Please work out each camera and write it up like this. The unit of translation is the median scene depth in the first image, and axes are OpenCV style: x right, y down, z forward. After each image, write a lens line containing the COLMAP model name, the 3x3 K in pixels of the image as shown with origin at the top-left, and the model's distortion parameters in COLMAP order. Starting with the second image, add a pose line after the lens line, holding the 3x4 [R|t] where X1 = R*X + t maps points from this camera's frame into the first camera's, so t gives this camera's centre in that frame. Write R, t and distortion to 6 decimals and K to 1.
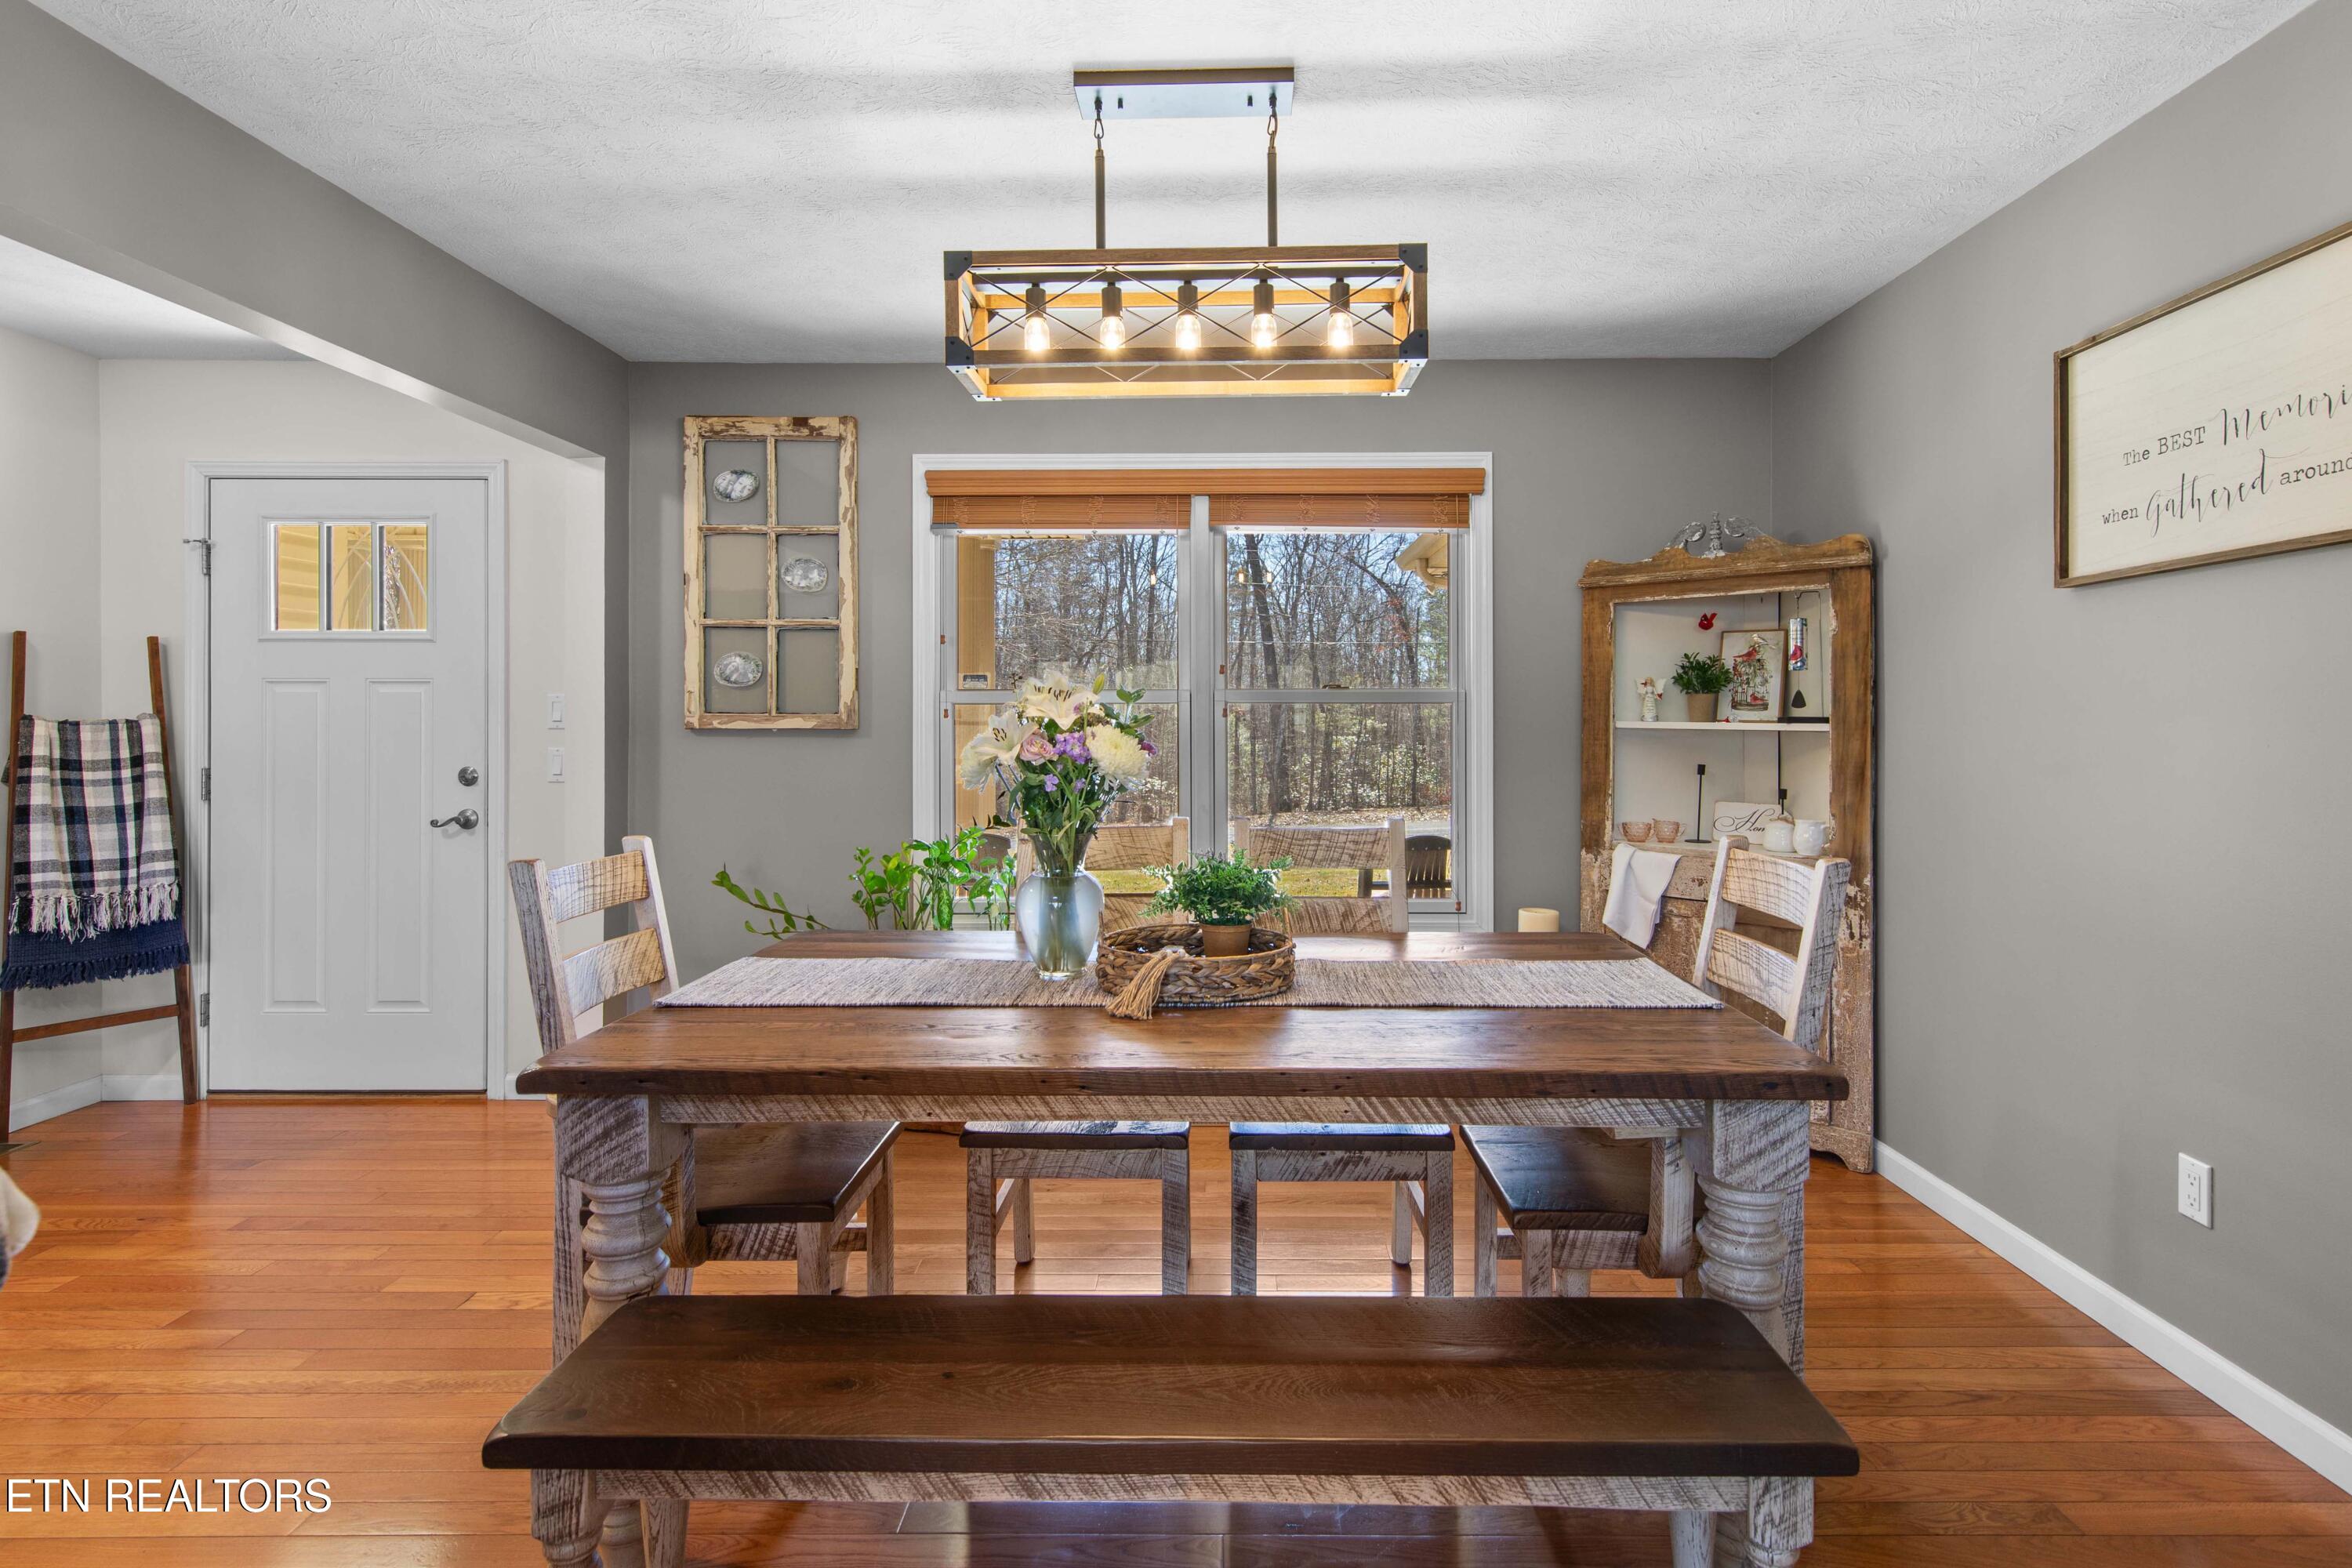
lens RADIAL K [[1080.3, 0, 1186.9], [0, 1080.3, 723.2], [0, 0, 1]] dist [-0.001108, -0.000430]
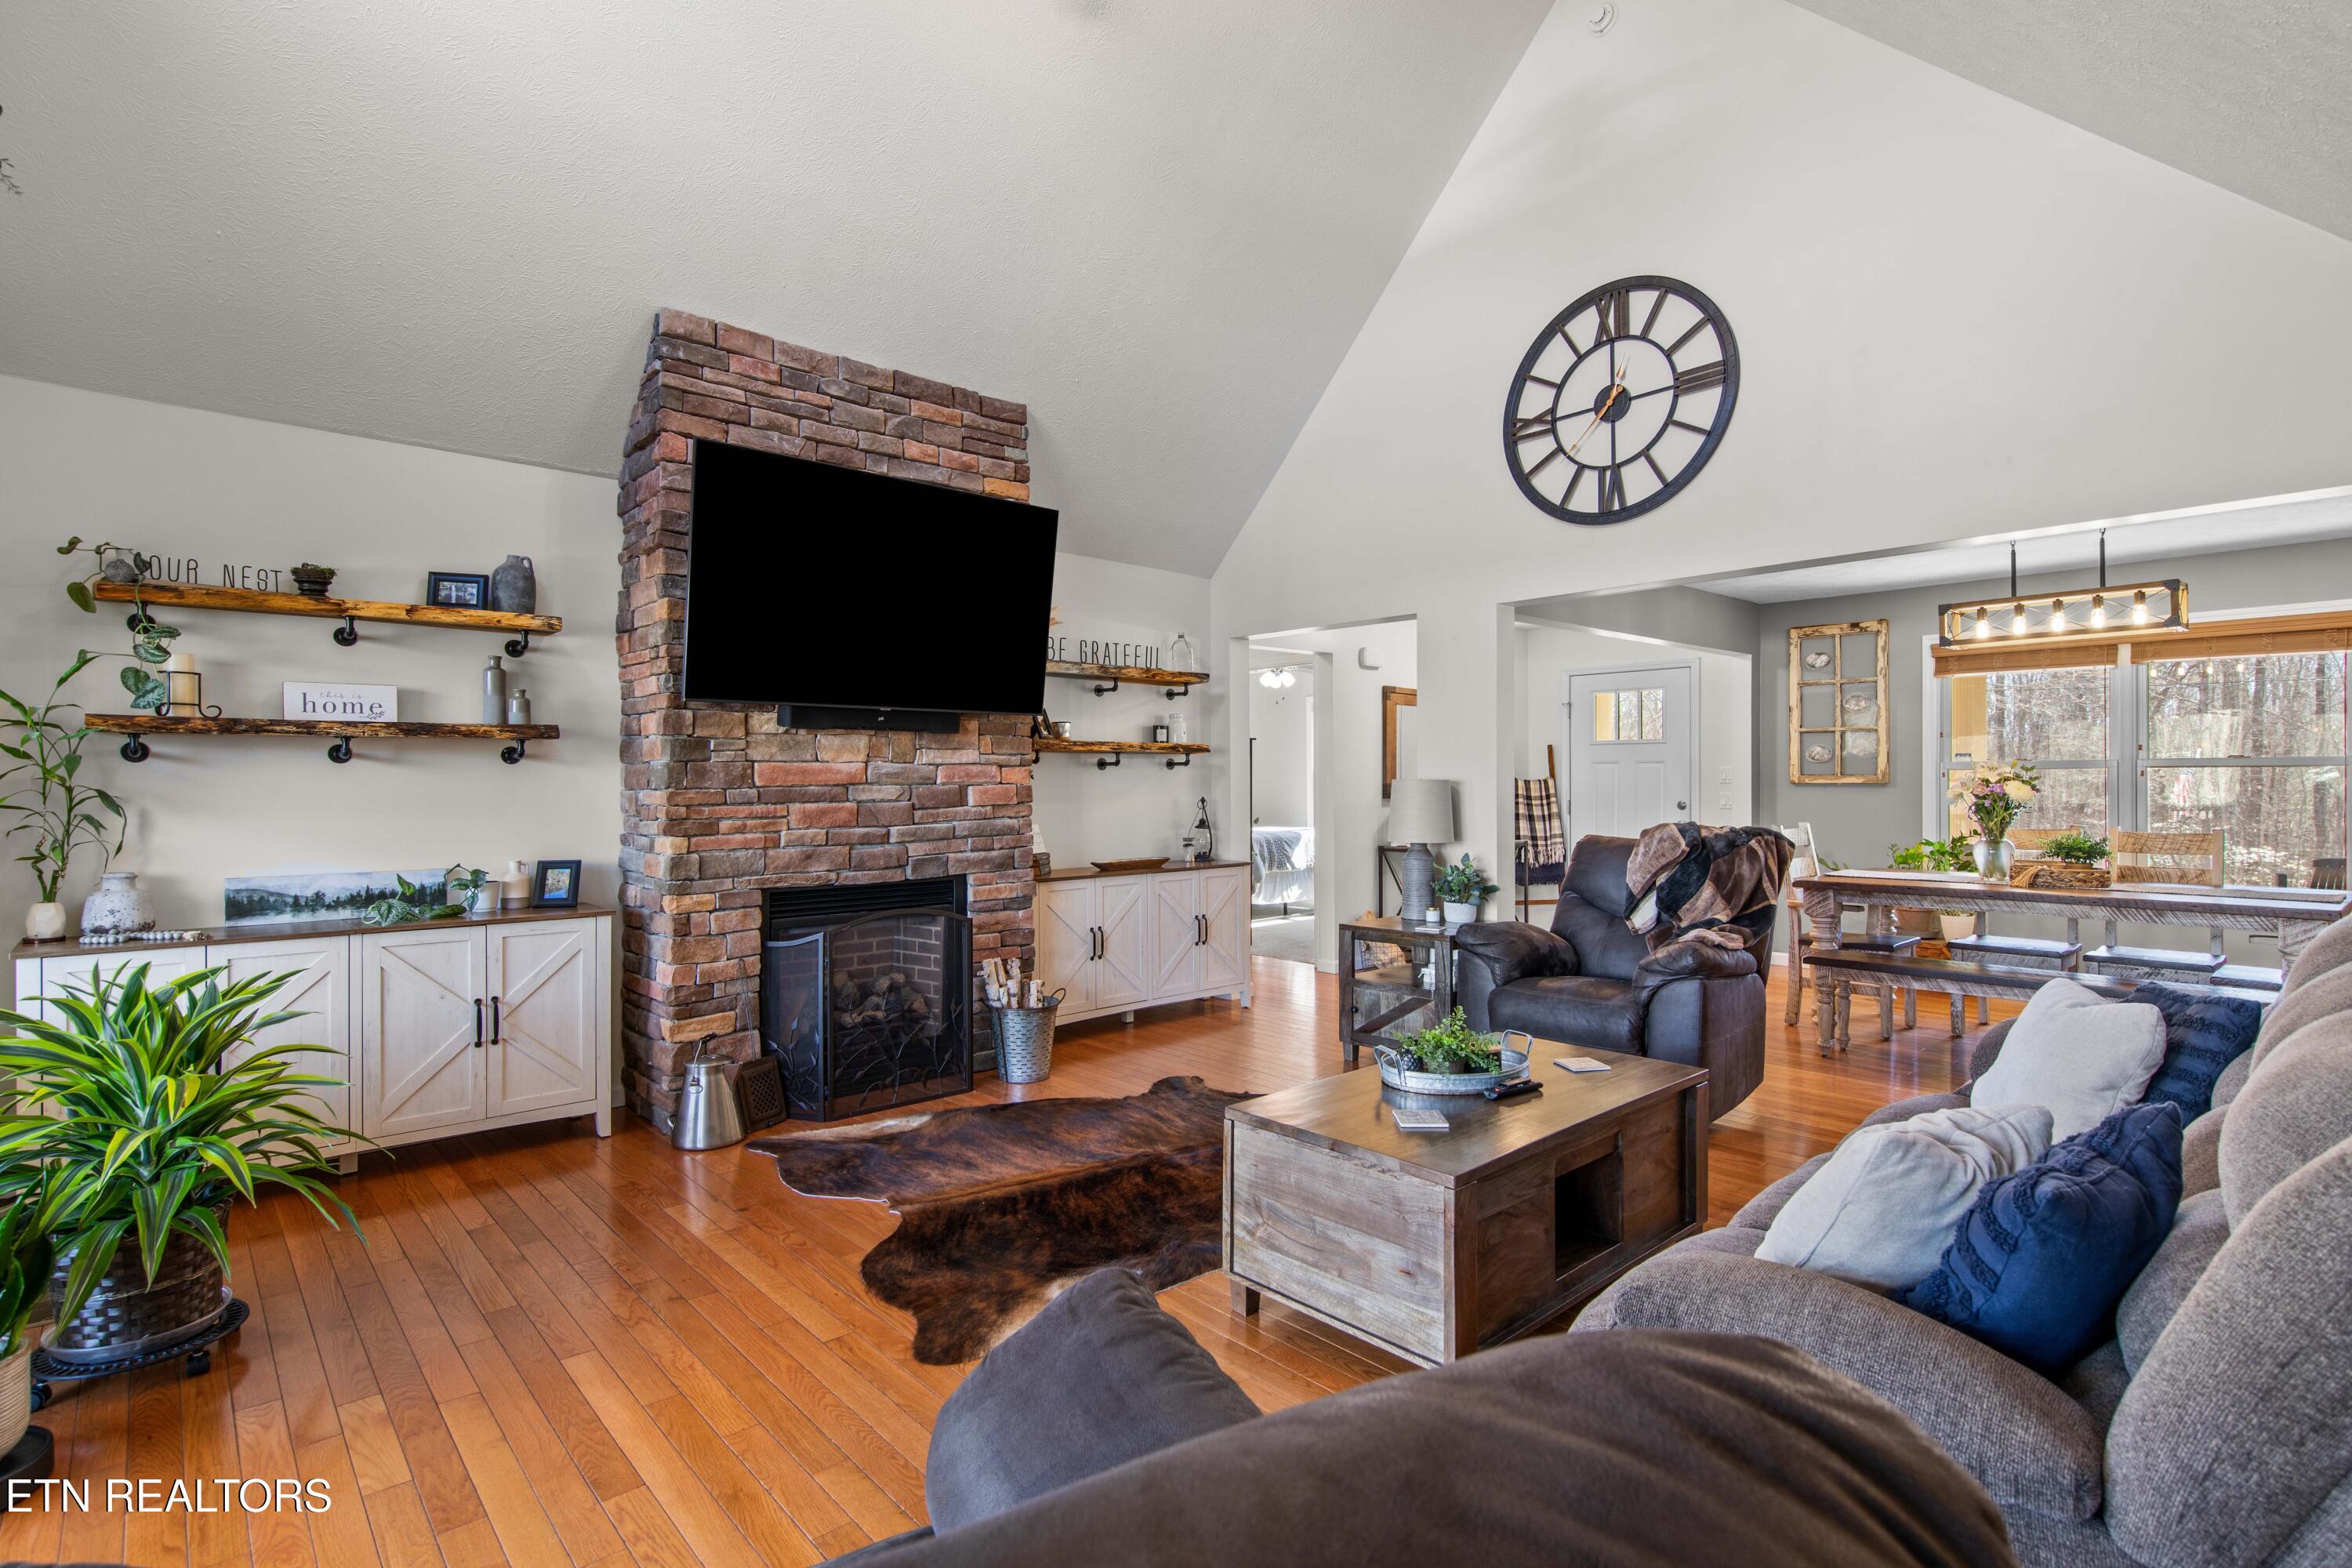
lens RADIAL K [[1128.9, 0, 1169.4], [0, 1128.9, 785.6], [0, 0, 1]] dist [0.006036, 0.000416]
pose [[0.676390, 0.000786, -0.736544, 0.318350], [0.002881, 0.999989, 0.003712, -0.001623], [0.736538, -0.004633, 0.676380, -1.330882]]
